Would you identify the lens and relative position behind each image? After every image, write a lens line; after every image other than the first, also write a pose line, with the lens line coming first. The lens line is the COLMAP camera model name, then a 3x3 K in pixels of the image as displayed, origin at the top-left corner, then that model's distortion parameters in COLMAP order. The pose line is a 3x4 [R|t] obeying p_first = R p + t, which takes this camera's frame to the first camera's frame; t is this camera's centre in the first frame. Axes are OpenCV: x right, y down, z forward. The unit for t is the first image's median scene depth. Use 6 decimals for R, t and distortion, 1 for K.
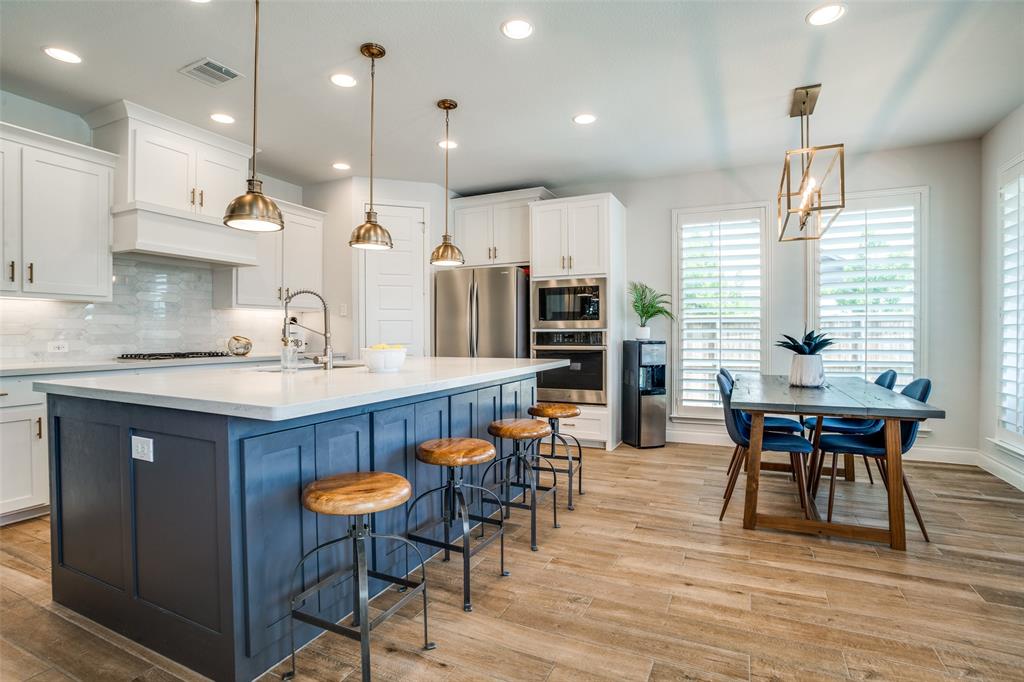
lens RADIAL K [[494.0, 0, 516.5], [0, 494.0, 341.1], [0, 0, 1]] dist [-0.063943, 0.021784]
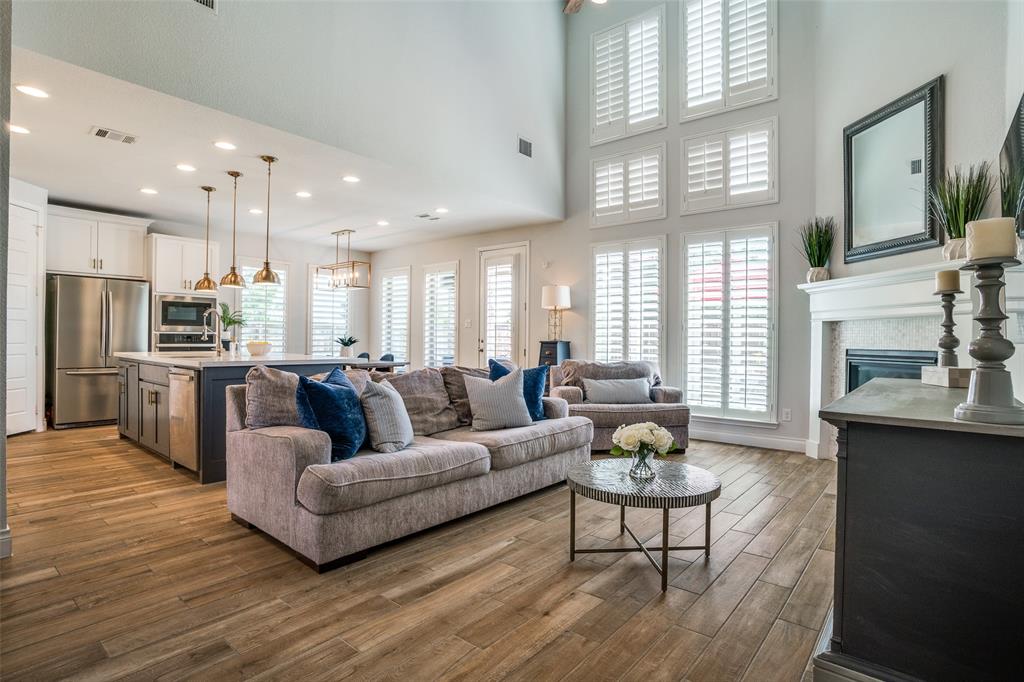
lens RADIAL K [[511.0, 0, 512.0], [0, 511.0, 341.0], [0, 0, 1]] dist [-0.067471, 0.025632]
pose [[0.262676, 0.002591, 0.964881, -1.715401], [0.001971, 0.999993, -0.003222, 0.012457], [-0.964882, 0.002748, 0.262669, -0.441536]]
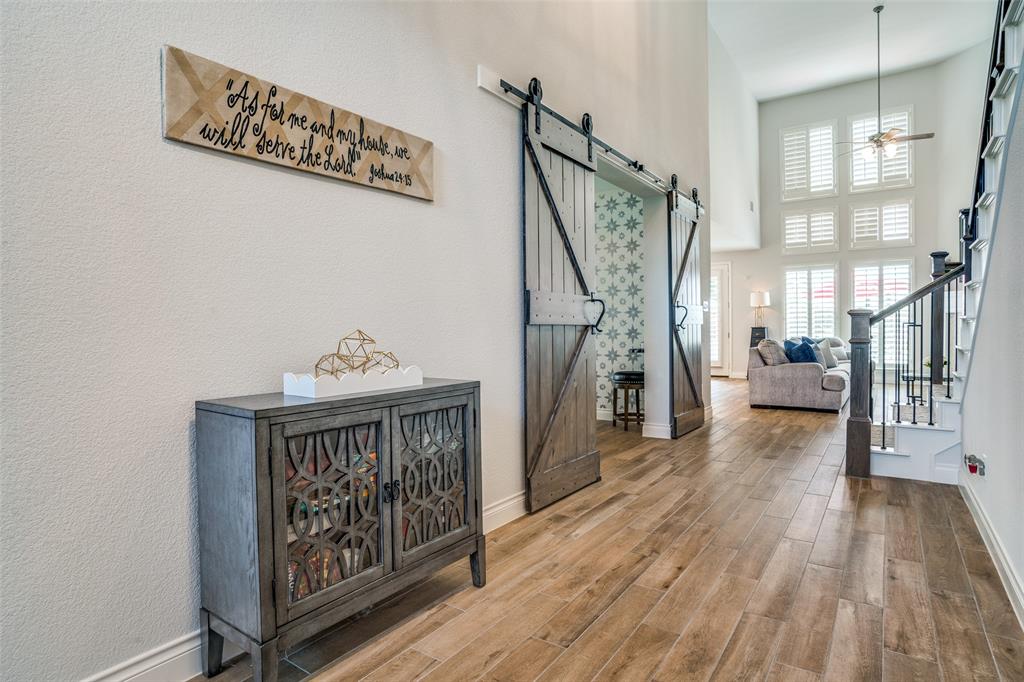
lens RADIAL K [[511.0, 0, 512.0], [0, 511.0, 341.0], [0, 0, 1]] dist [-0.067471, 0.025632]
pose [[0.206225, -0.021561, 0.978267, -3.380572], [0.017047, 0.999685, 0.018440, 0.012140], [-0.978356, 0.012874, 0.206528, 1.010048]]
